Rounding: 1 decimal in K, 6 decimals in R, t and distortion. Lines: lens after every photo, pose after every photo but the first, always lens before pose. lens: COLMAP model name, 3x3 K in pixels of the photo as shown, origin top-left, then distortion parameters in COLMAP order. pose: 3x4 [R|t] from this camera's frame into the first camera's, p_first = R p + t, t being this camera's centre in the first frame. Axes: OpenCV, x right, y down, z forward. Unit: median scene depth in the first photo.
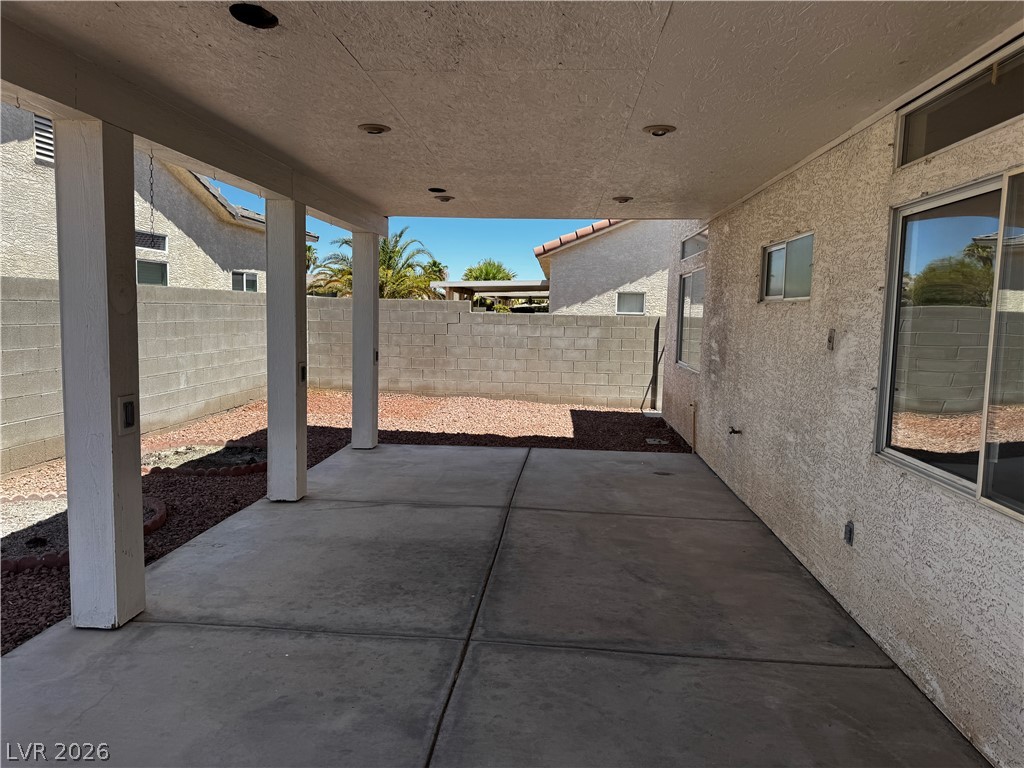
lens RADIAL K [[731.0, 0, 509.0], [0, 731.0, 383.6], [0, 0, 1]] dist [0.083137, -0.123404]
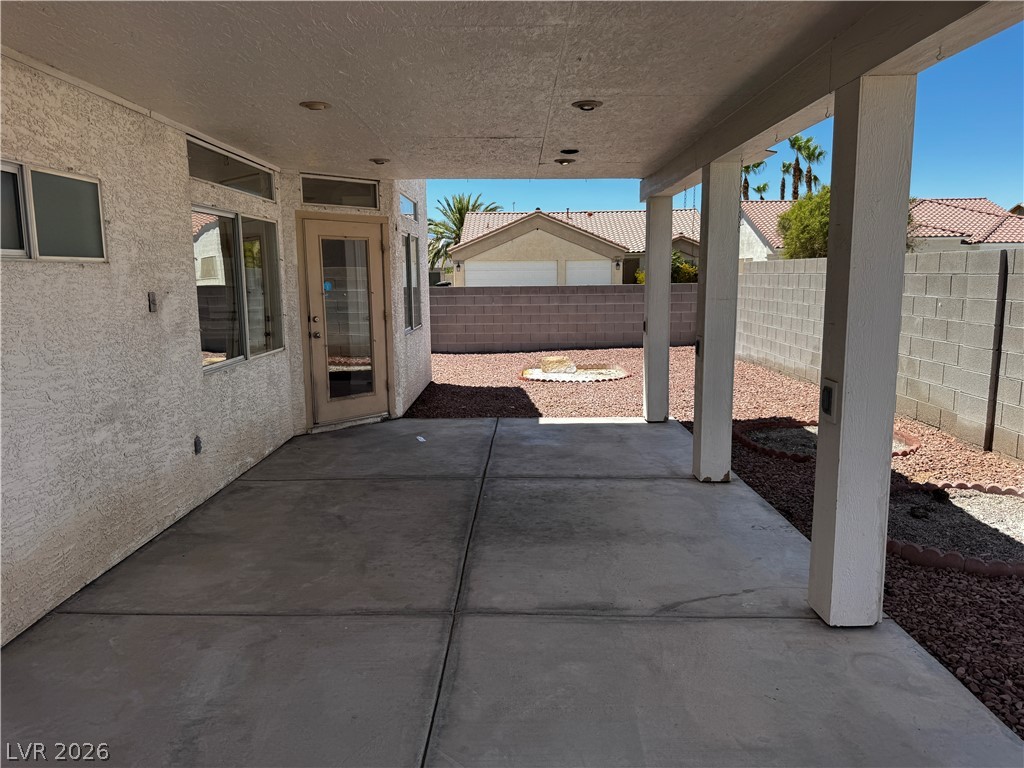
lens RADIAL K [[731.0, 0, 509.0], [0, 731.0, 383.6], [0, 0, 1]] dist [0.083137, -0.123404]
pose [[-0.998057, -0.005680, -0.062044, -0.007458], [-0.020616, 0.969842, 0.242859, -0.210414], [0.058794, 0.243667, -0.968075, 2.047820]]
